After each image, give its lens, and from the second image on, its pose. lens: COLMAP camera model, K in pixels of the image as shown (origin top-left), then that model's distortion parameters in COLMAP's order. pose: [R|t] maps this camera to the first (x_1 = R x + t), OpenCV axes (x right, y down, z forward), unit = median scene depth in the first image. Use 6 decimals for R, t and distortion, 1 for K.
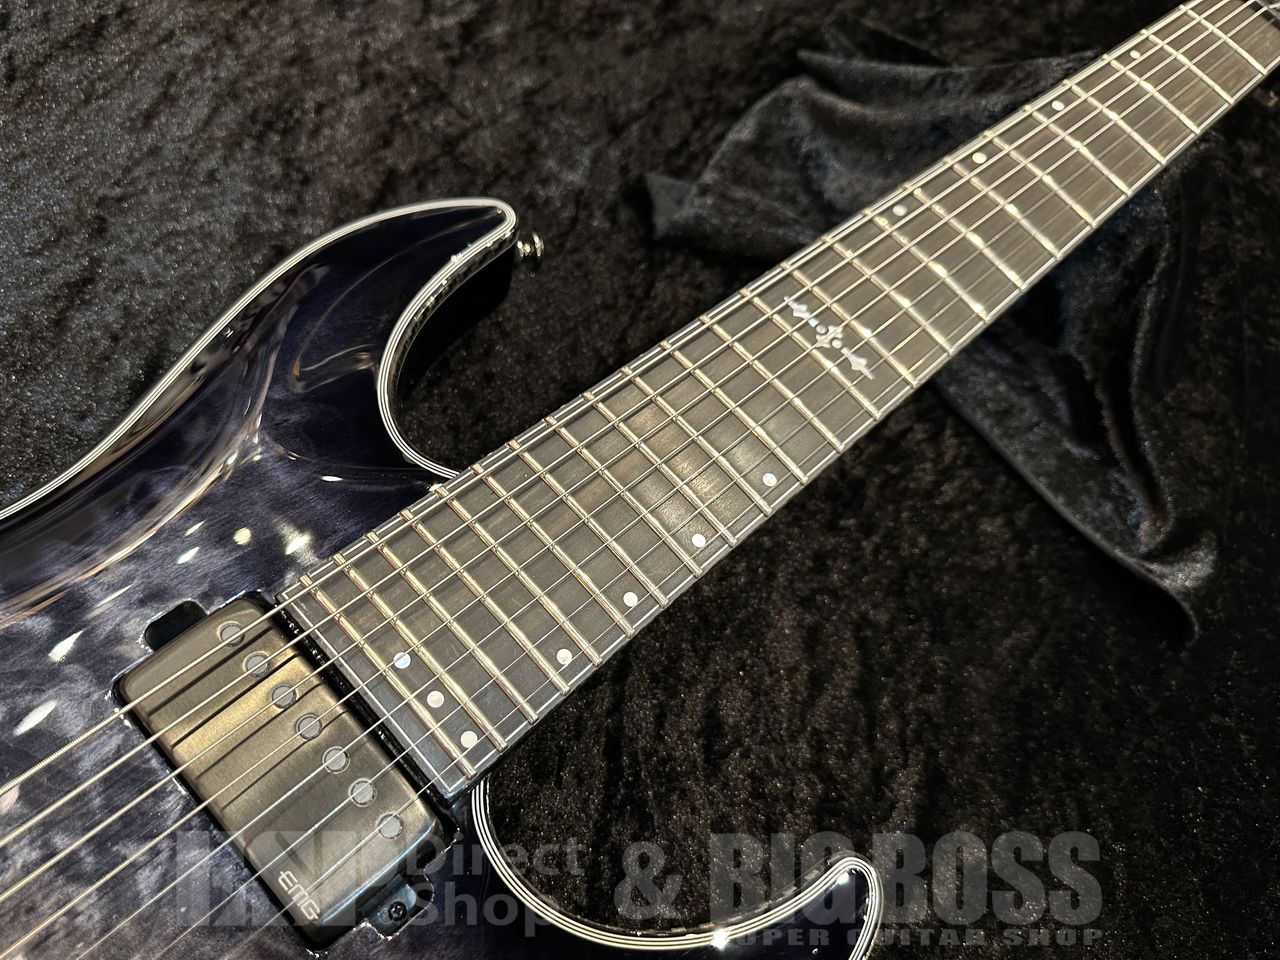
lens RADIAL K [[1040.6, 0, 586.9], [0, 1040.6, 506.8], [0, 0, 1]] dist [0.014189, -0.075695]
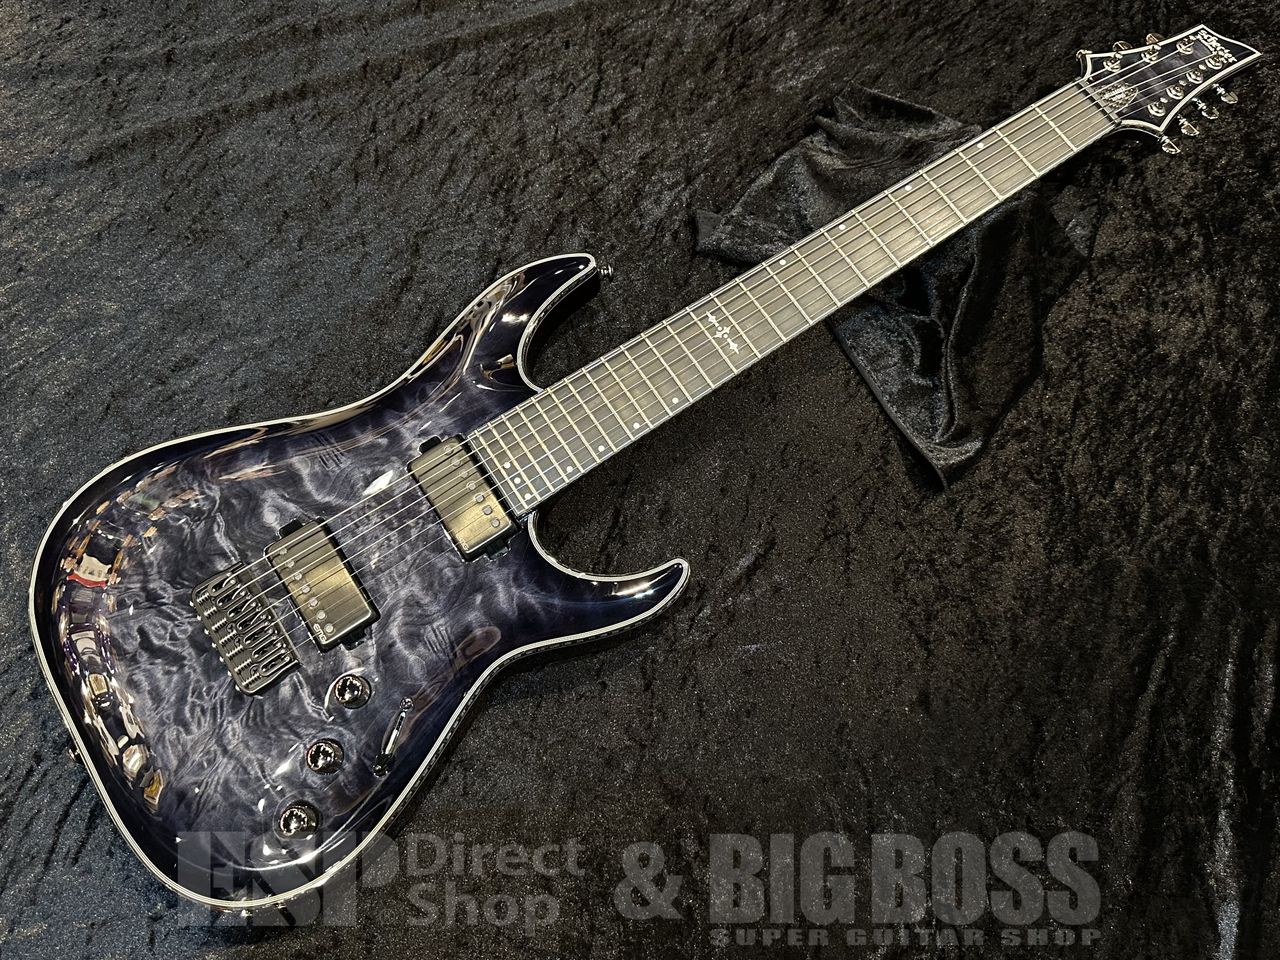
lens RADIAL K [[1163.1, 0, 688.2], [0, 1163.1, 453.2], [0, 0, 1]] dist [0.069590, -0.152752]
pose [[0.965374, 0.078813, -0.248679, 0.753505], [-0.047025, 0.990230, 0.131277, -0.220256], [0.256595, -0.115037, 0.959649, -1.295309]]
